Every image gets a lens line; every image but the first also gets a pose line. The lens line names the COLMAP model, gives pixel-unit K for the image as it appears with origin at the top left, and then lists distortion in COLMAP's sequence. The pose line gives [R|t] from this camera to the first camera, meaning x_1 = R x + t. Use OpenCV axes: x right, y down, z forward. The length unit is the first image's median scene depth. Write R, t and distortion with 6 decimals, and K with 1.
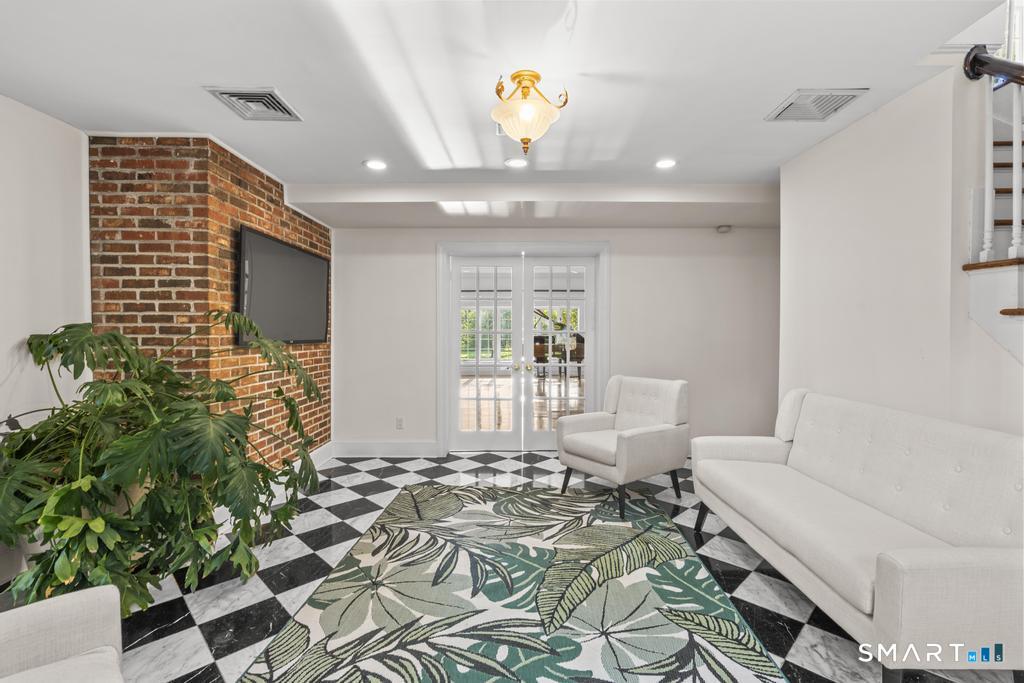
lens RADIAL K [[464.6, 0, 518.2], [0, 464.6, 343.3], [0, 0, 1]] dist [-0.000188, 0.001239]
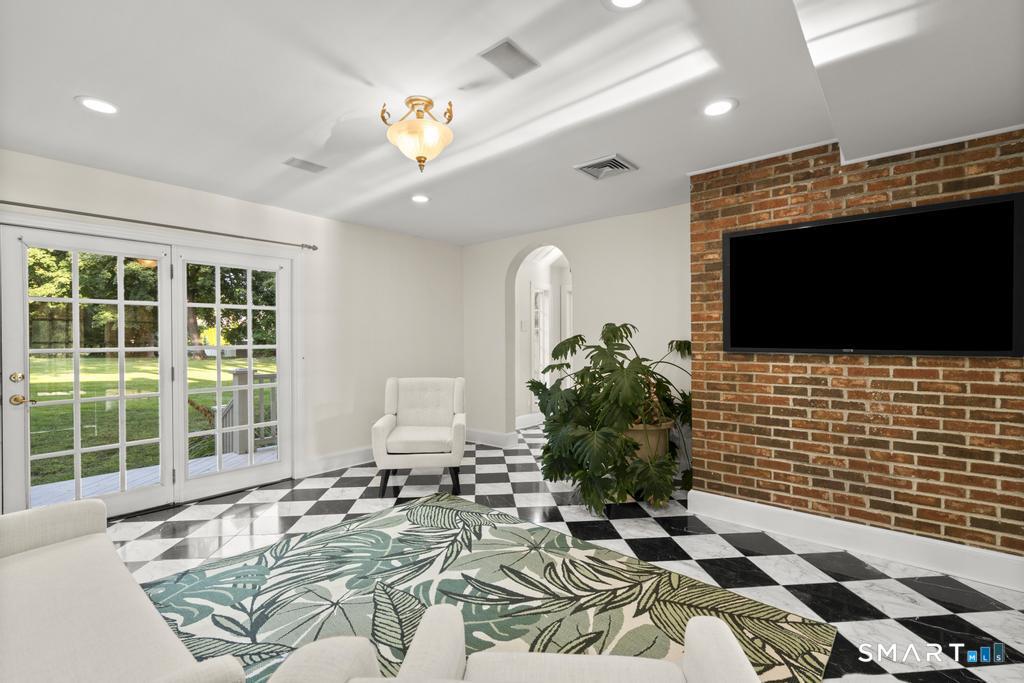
lens RADIAL K [[464.6, 0, 517.7], [0, 464.6, 339.5], [0, 0, 1]] dist [-0.000188, 0.001239]
pose [[-0.652885, -0.000241, -0.757457, 0.656057], [-0.011186, 0.999894, 0.009324, -0.034494], [0.757374, 0.014560, -0.652819, 1.794025]]
